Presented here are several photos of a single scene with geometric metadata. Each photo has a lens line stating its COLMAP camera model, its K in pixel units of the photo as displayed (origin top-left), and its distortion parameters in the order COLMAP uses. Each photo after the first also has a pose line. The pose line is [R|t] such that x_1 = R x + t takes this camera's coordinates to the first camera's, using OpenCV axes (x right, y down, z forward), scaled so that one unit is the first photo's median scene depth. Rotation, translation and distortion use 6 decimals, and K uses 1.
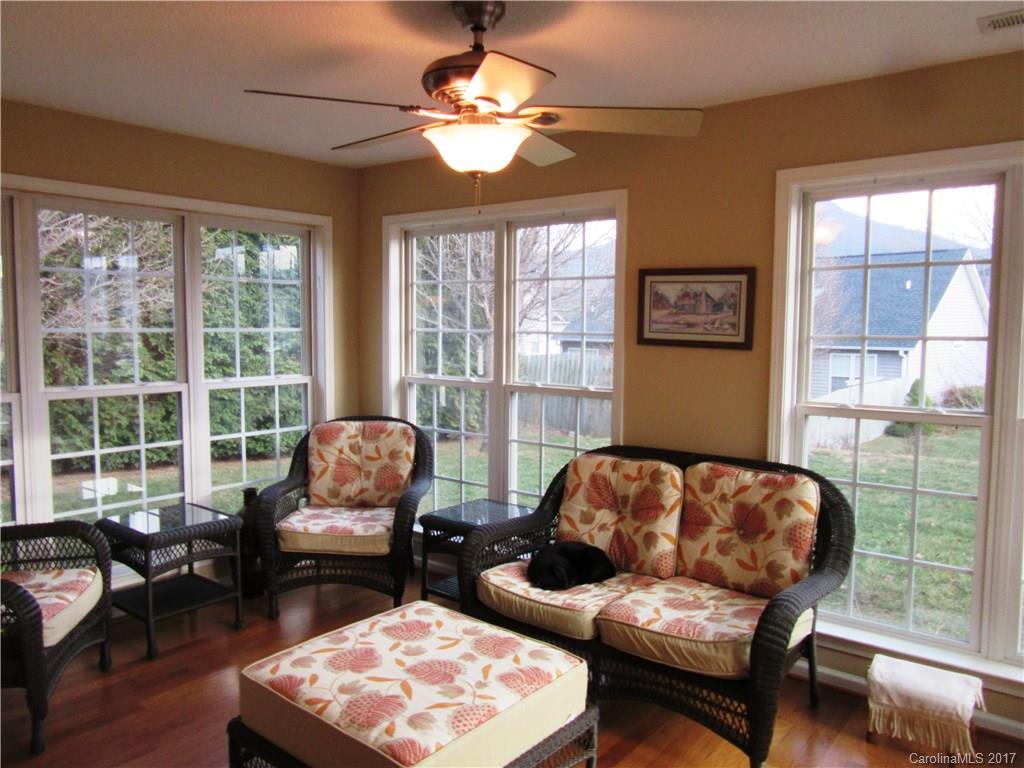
lens RADIAL K [[753.9, 0, 516.4], [0, 753.9, 392.6], [0, 0, 1]] dist [-0.038643, 0.013550]
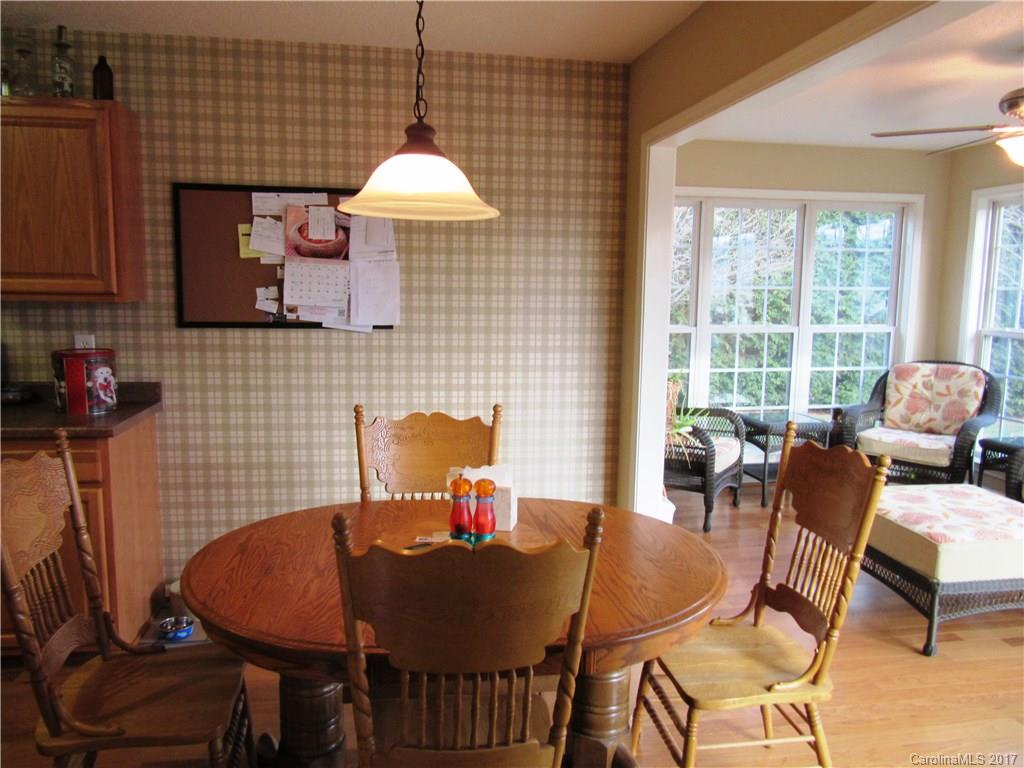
lens RADIAL K [[740.5, 0, 513.8], [0, 740.5, 404.1], [0, 0, 1]] dist [-0.044231, 0.026378]
pose [[0.739281, 0.094452, -0.666740, 0.107966], [-0.057467, 0.995351, 0.077285, 0.065199], [0.670941, -0.018820, 0.741272, -0.426636]]
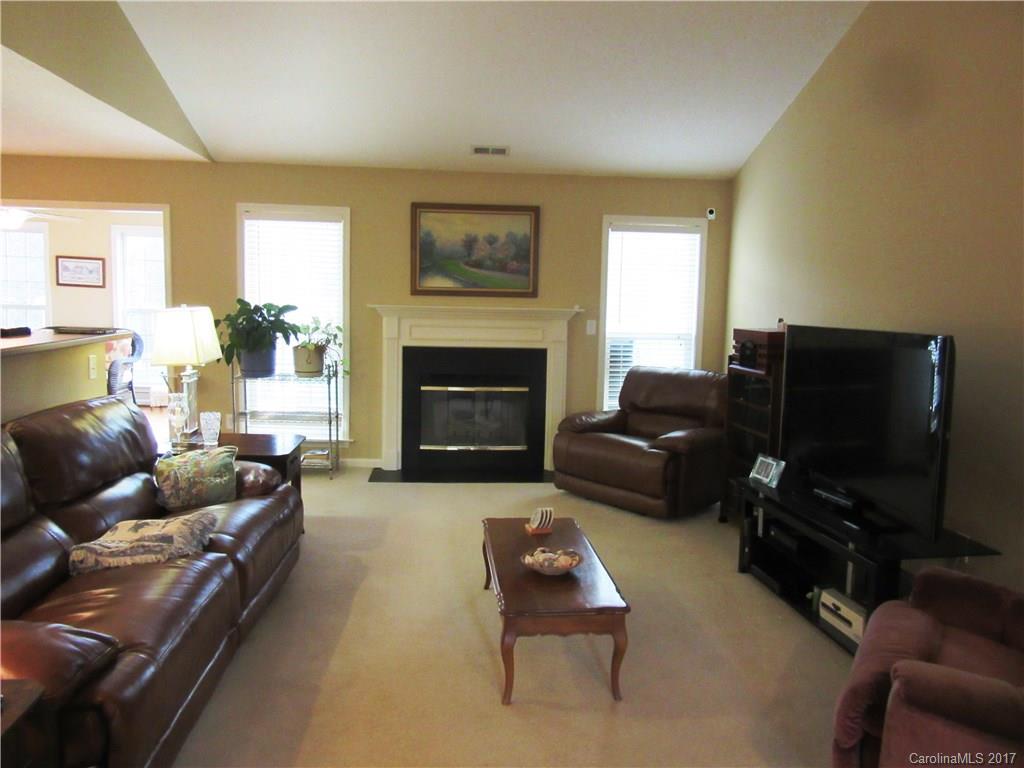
lens RADIAL K [[753.9, 0, 516.4], [0, 753.9, 392.6], [0, 0, 1]] dist [-0.038643, 0.013550]
pose [[0.709355, -0.064437, 0.701900, -0.533783], [0.032918, 0.997754, 0.058330, 0.204487], [-0.704083, -0.018272, 0.709883, -1.909950]]
